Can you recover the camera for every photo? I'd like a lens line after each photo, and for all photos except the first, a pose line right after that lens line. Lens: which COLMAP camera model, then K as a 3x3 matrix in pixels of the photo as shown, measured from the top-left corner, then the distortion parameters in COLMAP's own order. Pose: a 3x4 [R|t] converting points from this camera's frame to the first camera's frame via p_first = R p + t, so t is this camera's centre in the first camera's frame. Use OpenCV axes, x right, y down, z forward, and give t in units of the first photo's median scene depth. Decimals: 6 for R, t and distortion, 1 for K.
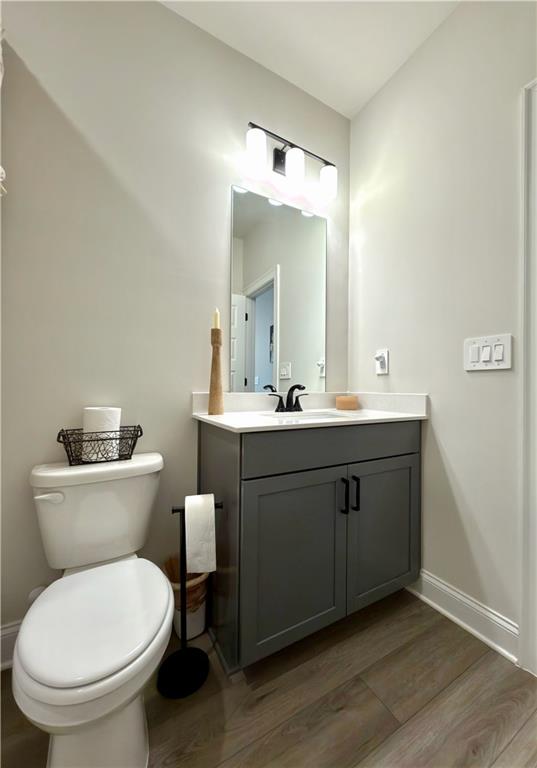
lens RADIAL K [[313.0, 0, 268.4], [0, 313.0, 385.2], [0, 0, 1]] dist [0.000767, 0.000030]
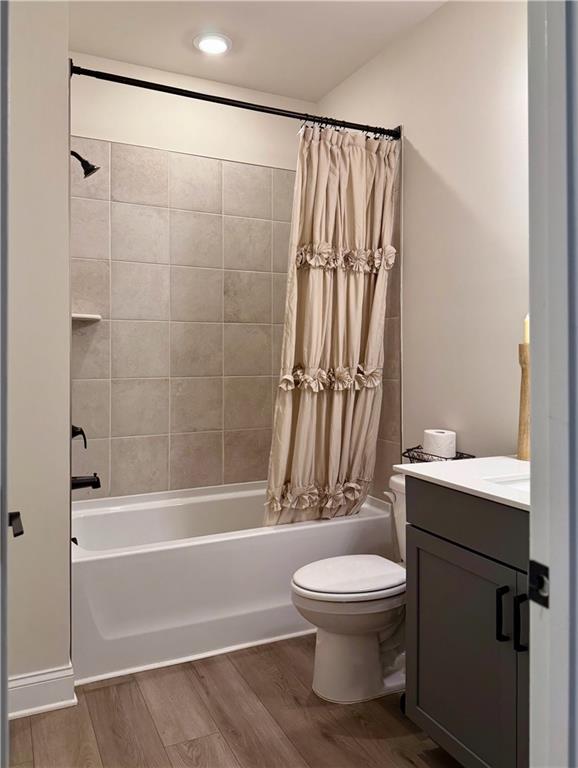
lens RADIAL K [[588.9, 0, 288.9], [0, 588.9, 381.8], [0, 0, 1]] dist [0.000816, 0.000813]
pose [[-0.093912, 0.016475, -0.995444, 1.728876], [0.005401, 0.999857, 0.016038, -0.156550], [0.995566, -0.003870, -0.093987, 0.805812]]
